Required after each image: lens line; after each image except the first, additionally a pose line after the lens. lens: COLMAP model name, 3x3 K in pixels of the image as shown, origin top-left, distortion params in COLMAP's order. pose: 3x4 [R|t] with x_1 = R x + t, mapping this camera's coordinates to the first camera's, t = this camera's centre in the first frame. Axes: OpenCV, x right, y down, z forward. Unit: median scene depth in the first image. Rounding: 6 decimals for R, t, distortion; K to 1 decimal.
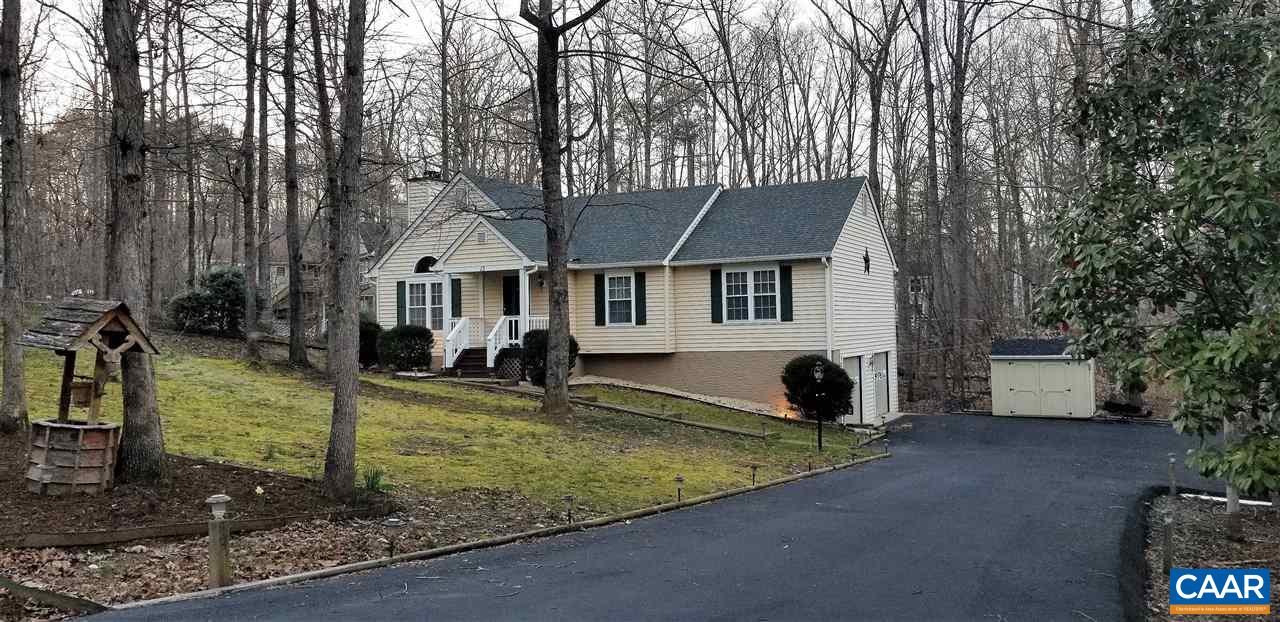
lens RADIAL K [[992.4, 0, 641.4], [0, 992.4, 296.3], [0, 0, 1]] dist [0.125528, -0.238344]
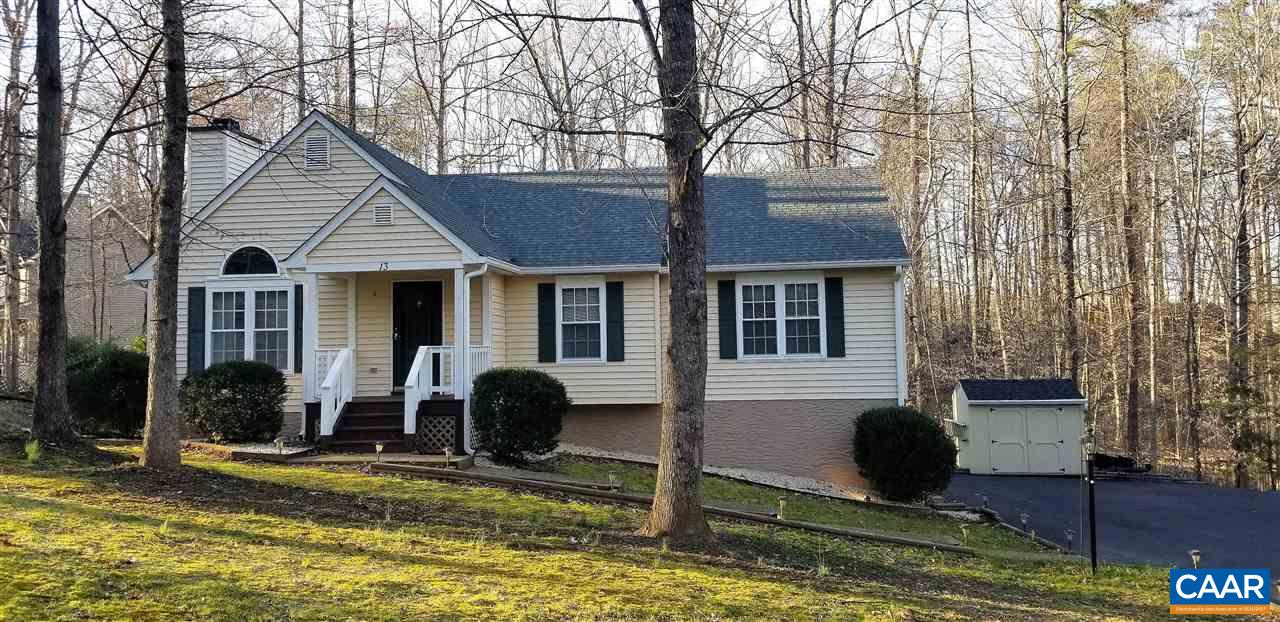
lens RADIAL K [[992.4, 0, 641.4], [0, 992.4, 296.3], [0, 0, 1]] dist [0.125528, -0.238344]
pose [[0.942760, 0.024566, 0.332566, -0.210631], [-0.013329, 0.999262, -0.036031, 0.009437], [-0.333206, 0.029536, 0.942391, 0.379941]]
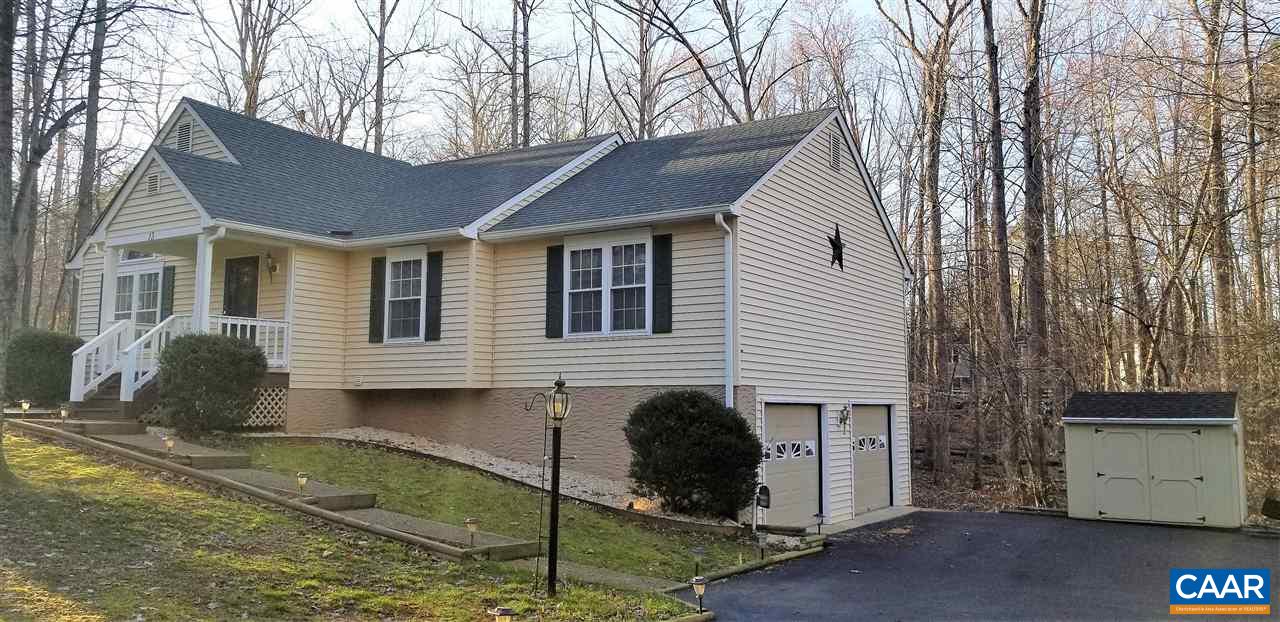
lens RADIAL K [[992.4, 0, 641.4], [0, 992.4, 296.3], [0, 0, 1]] dist [0.125528, -0.238344]
pose [[0.993823, 0.013836, -0.110114, 0.191997], [-0.022299, 0.996859, -0.075999, 0.045991], [0.108716, 0.077985, 0.991009, 0.437751]]
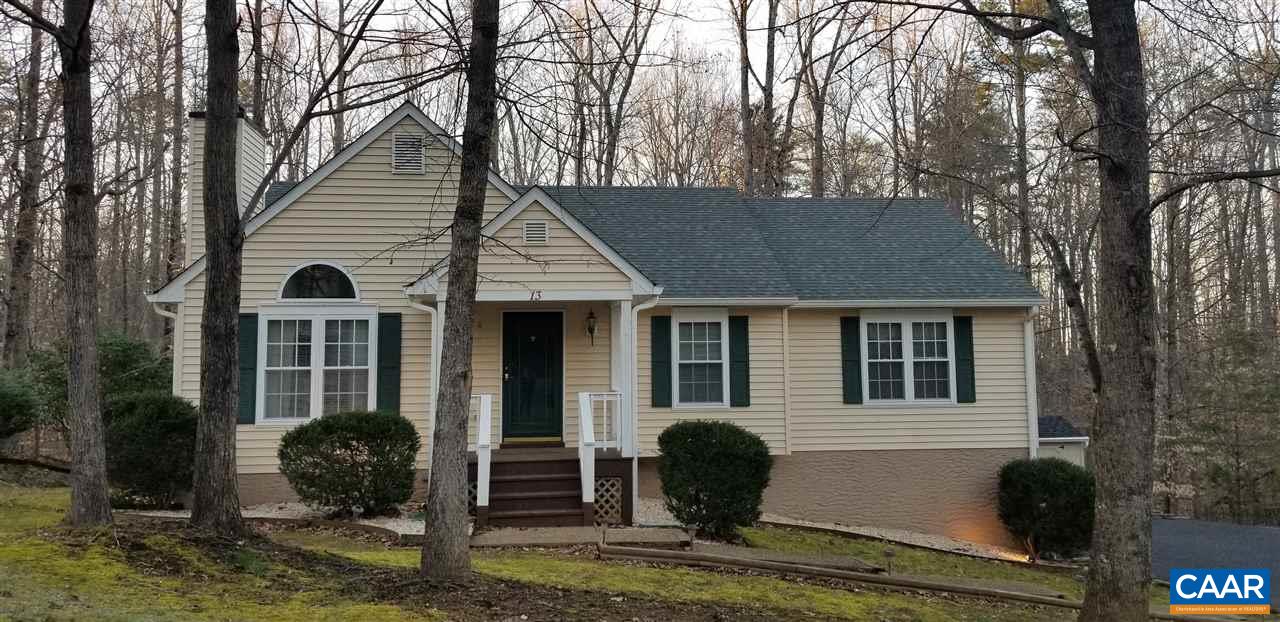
lens RADIAL K [[992.4, 0, 641.4], [0, 992.4, 296.3], [0, 0, 1]] dist [0.125528, -0.238344]
pose [[0.847187, 0.053102, 0.528635, -0.371116], [-0.026022, 0.997946, -0.058542, -0.000038], [-0.530657, 0.035840, 0.846828, 0.548429]]
